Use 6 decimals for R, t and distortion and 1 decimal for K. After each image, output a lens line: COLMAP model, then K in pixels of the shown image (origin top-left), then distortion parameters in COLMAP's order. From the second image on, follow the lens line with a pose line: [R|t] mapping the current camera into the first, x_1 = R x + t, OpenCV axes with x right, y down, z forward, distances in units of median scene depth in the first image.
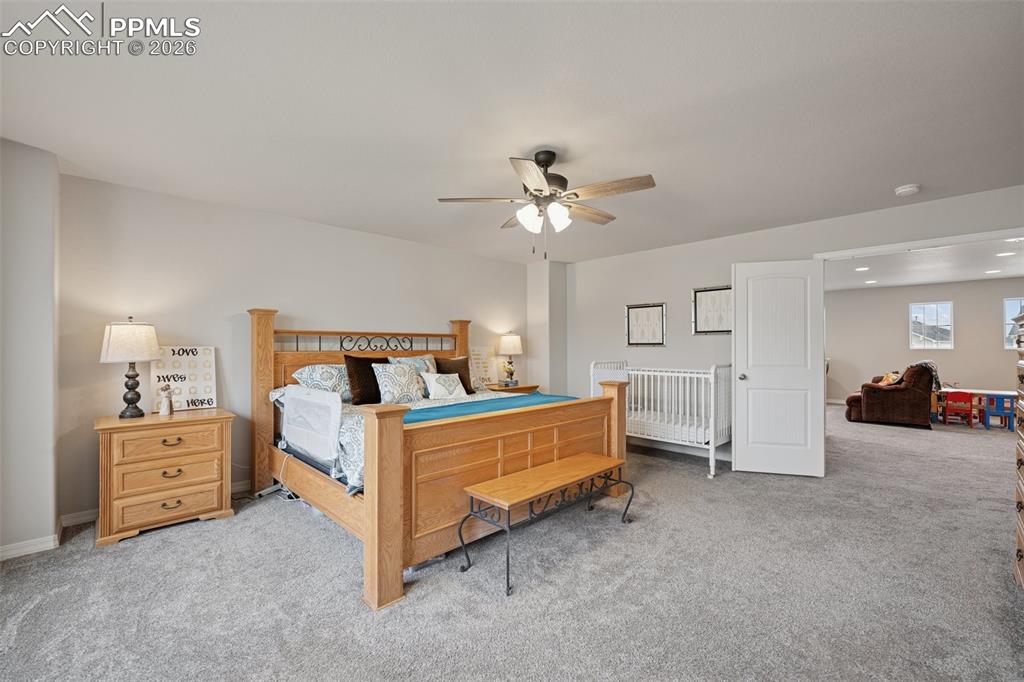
lens RADIAL K [[423.8, 0, 513.2], [0, 423.8, 341.8], [0, 0, 1]] dist [-0.003163, -0.000077]
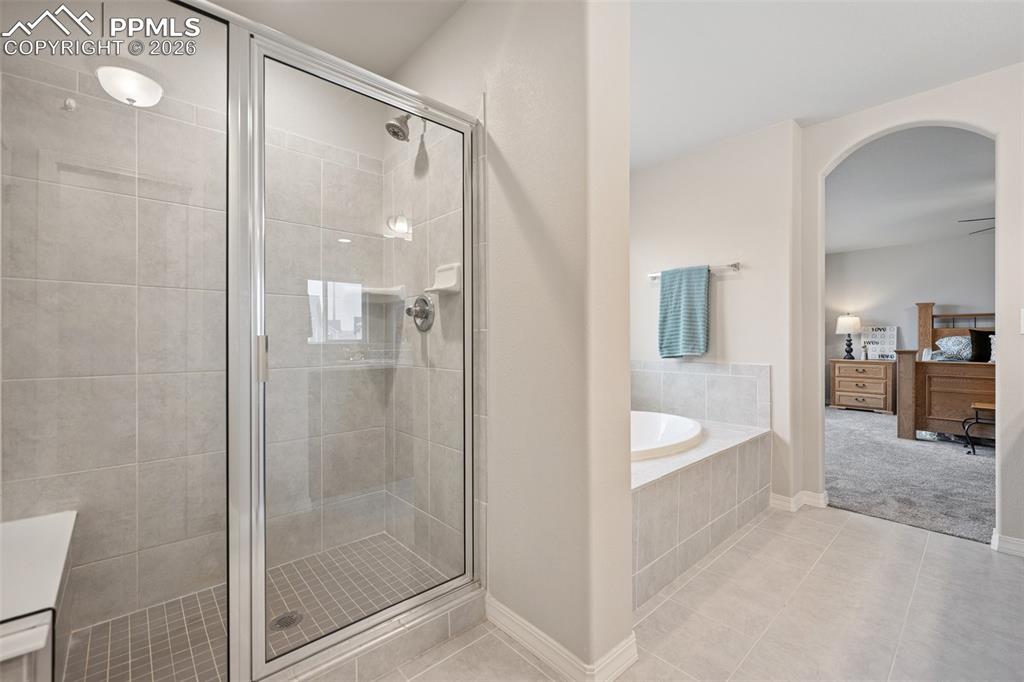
lens RADIAL K [[423.8, 0, 512.4], [0, 423.8, 337.9], [0, 0, 1]] dist [-0.003163, -0.000077]
pose [[-0.049300, 0.000483, -0.998784, 1.332845], [0.011839, 0.999930, -0.000100, 0.047848], [0.998714, -0.011830, -0.049302, -0.609194]]
